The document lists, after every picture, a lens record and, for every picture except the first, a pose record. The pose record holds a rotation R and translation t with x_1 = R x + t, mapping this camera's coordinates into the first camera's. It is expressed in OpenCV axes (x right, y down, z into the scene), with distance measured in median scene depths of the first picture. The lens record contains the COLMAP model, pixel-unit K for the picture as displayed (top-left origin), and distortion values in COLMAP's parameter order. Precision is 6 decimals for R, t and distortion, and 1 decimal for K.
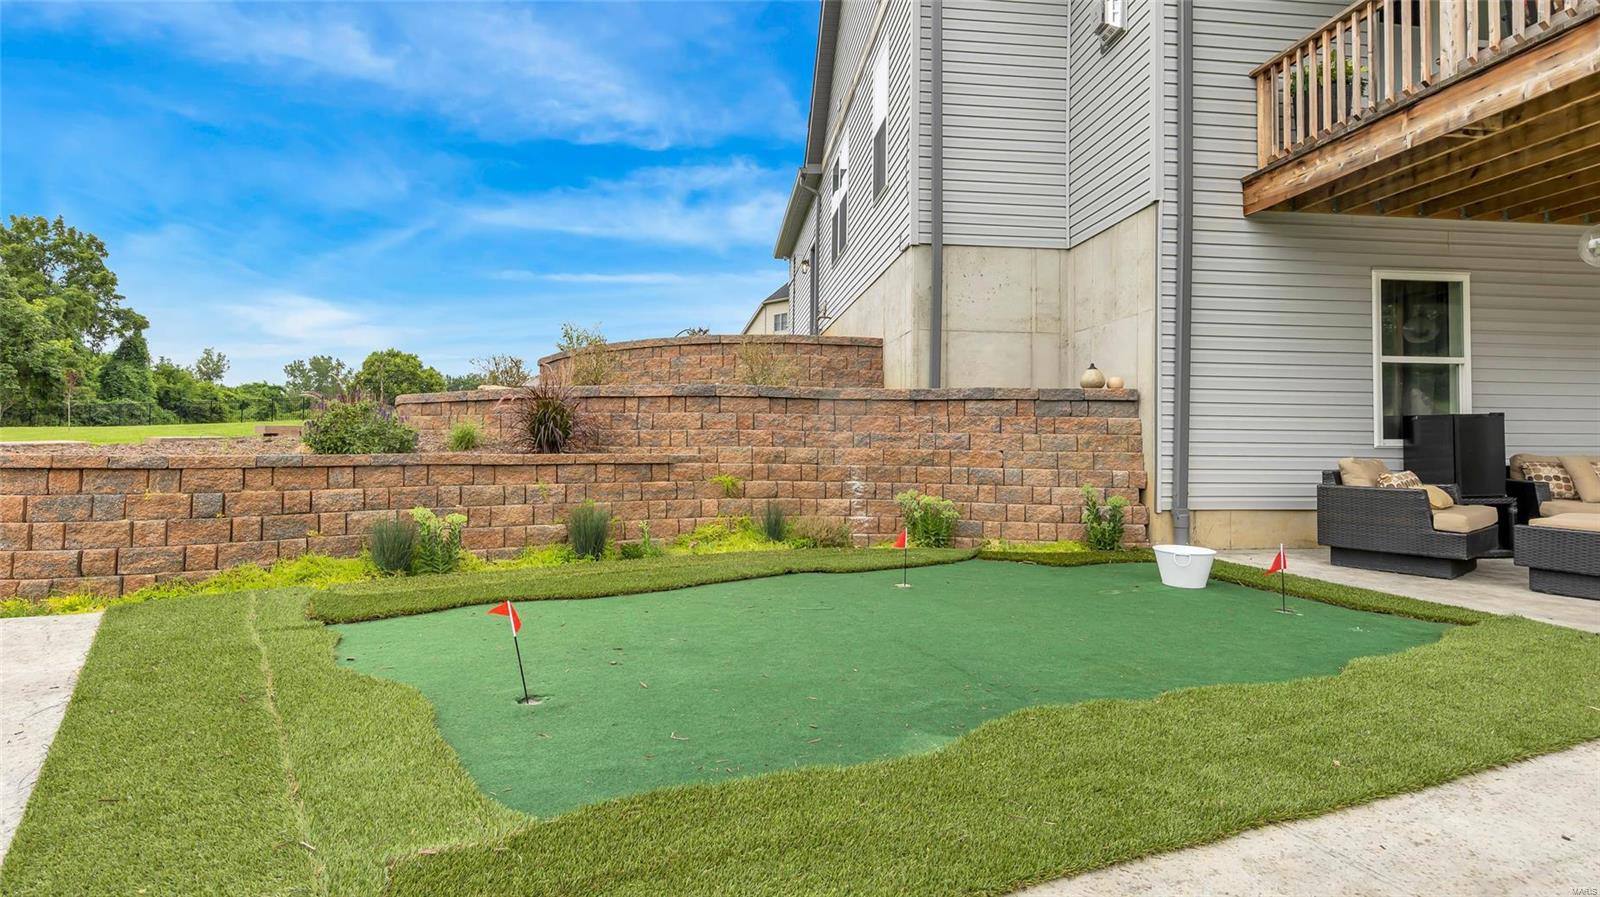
lens RADIAL K [[797.4, 0, 806.9], [0, 797.4, 422.8], [0, 0, 1]] dist [0.016303, -0.000348]
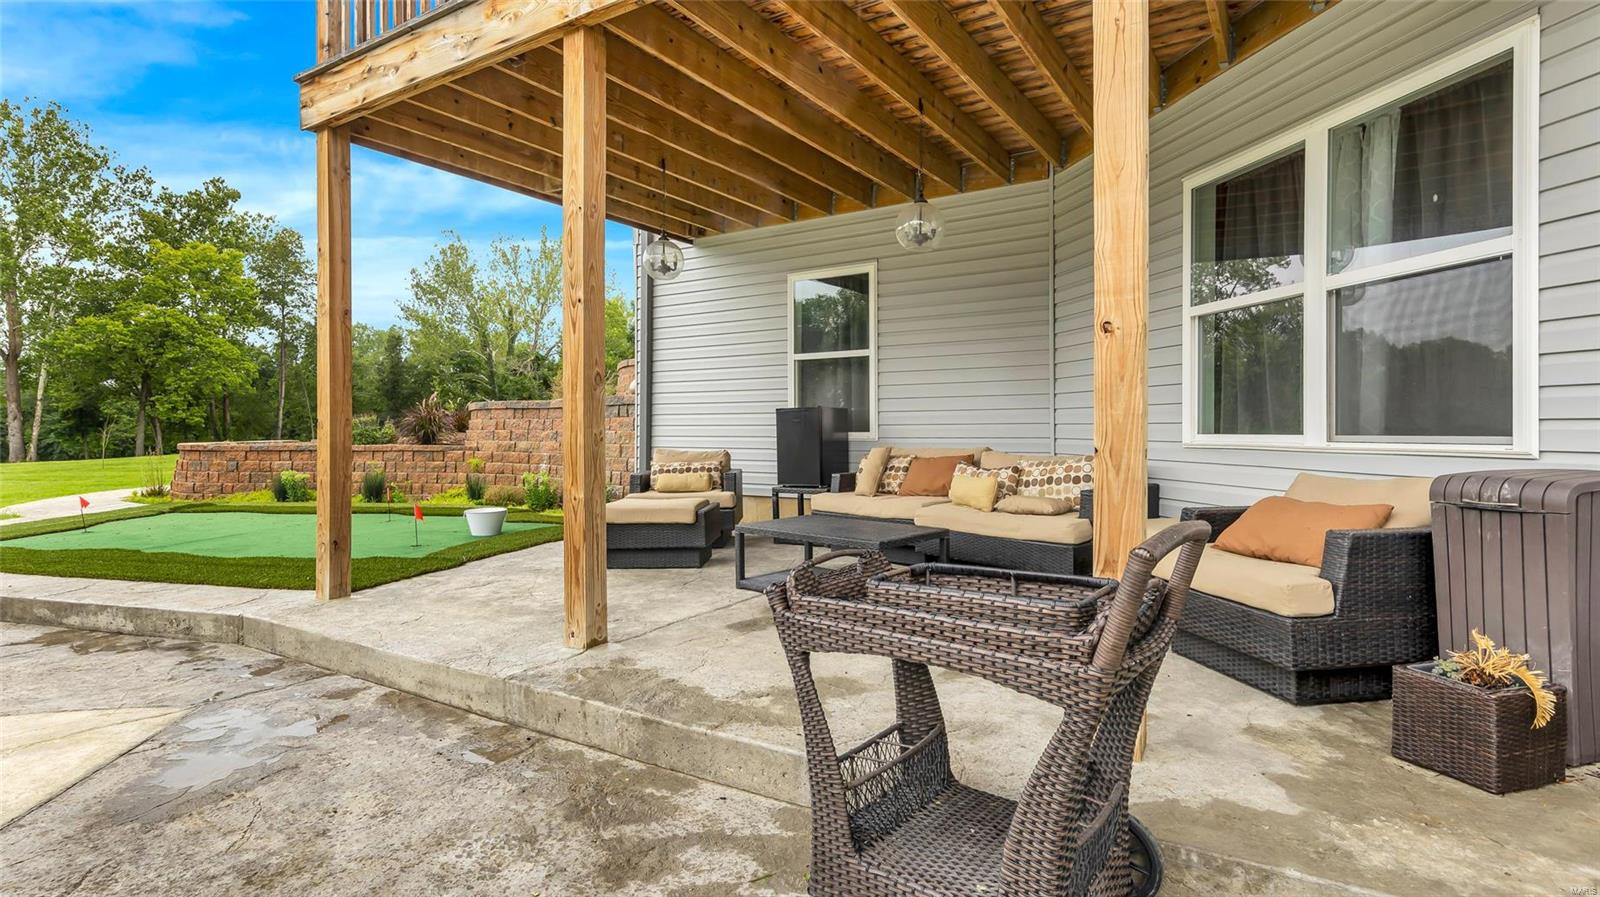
lens RADIAL K [[788.7, 0, 805.2], [0, 788.7, 425.9], [0, 0, 1]] dist [0.000947, 0.000282]
pose [[0.770998, -0.014334, -0.636677, 0.145279], [0.020762, 0.999781, 0.002633, 0.000936], [0.636500, -0.015249, 0.771126, 0.020778]]
